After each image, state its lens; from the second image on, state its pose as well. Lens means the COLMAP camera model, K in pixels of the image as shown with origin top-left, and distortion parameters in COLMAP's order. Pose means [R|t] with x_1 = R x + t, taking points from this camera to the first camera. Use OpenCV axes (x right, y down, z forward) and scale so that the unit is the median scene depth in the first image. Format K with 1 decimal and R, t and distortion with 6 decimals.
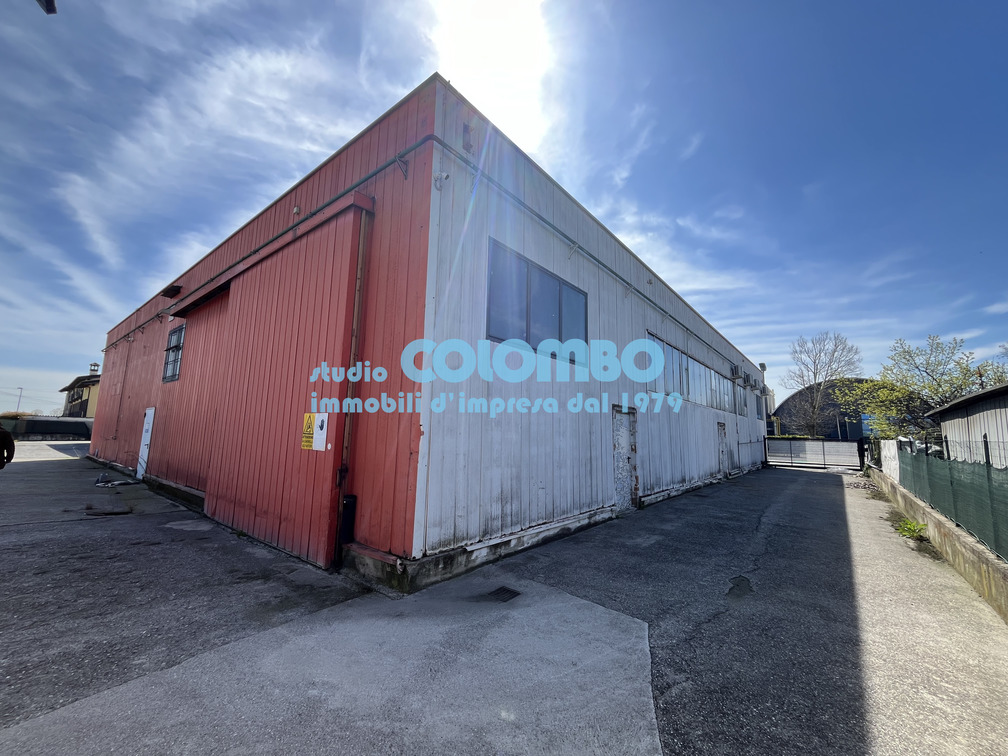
lens RADIAL K [[411.1, 0, 502.4], [0, 411.1, 376.6], [0, 0, 1]] dist [-0.004272, 0.000352]
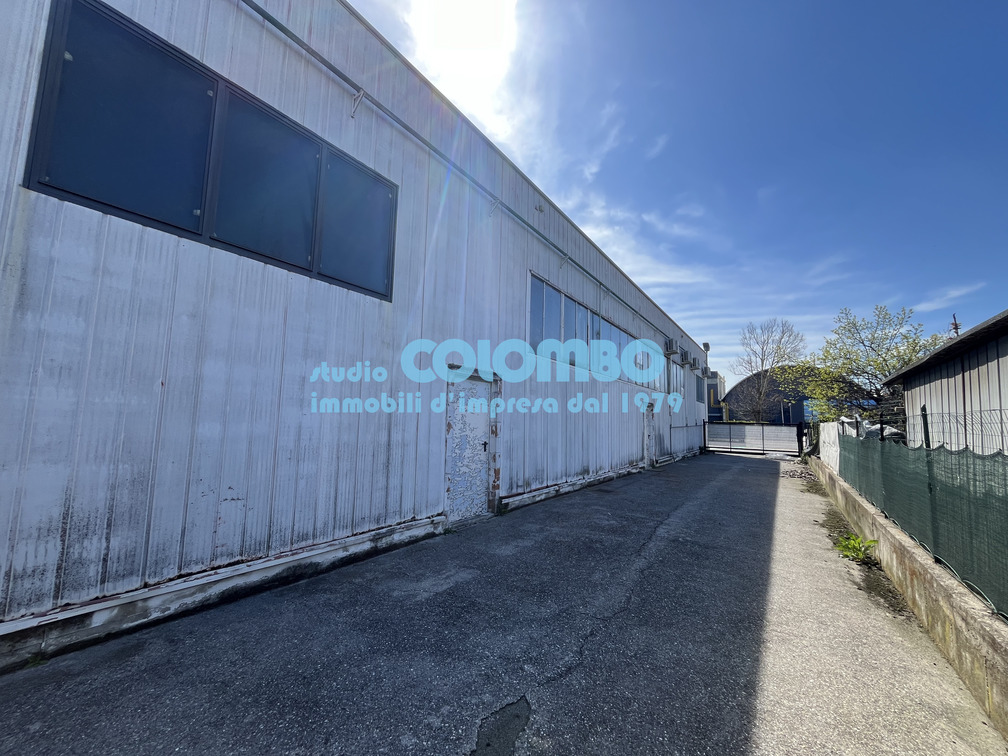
lens RADIAL K [[411.1, 0, 502.5], [0, 411.1, 372.4], [0, 0, 1]] dist [-0.004272, 0.000352]
pose [[0.996437, 0.013927, 0.083186, 0.403417], [-0.016031, 0.999567, 0.024680, 0.084448], [-0.082806, -0.025925, 0.996228, 0.431694]]
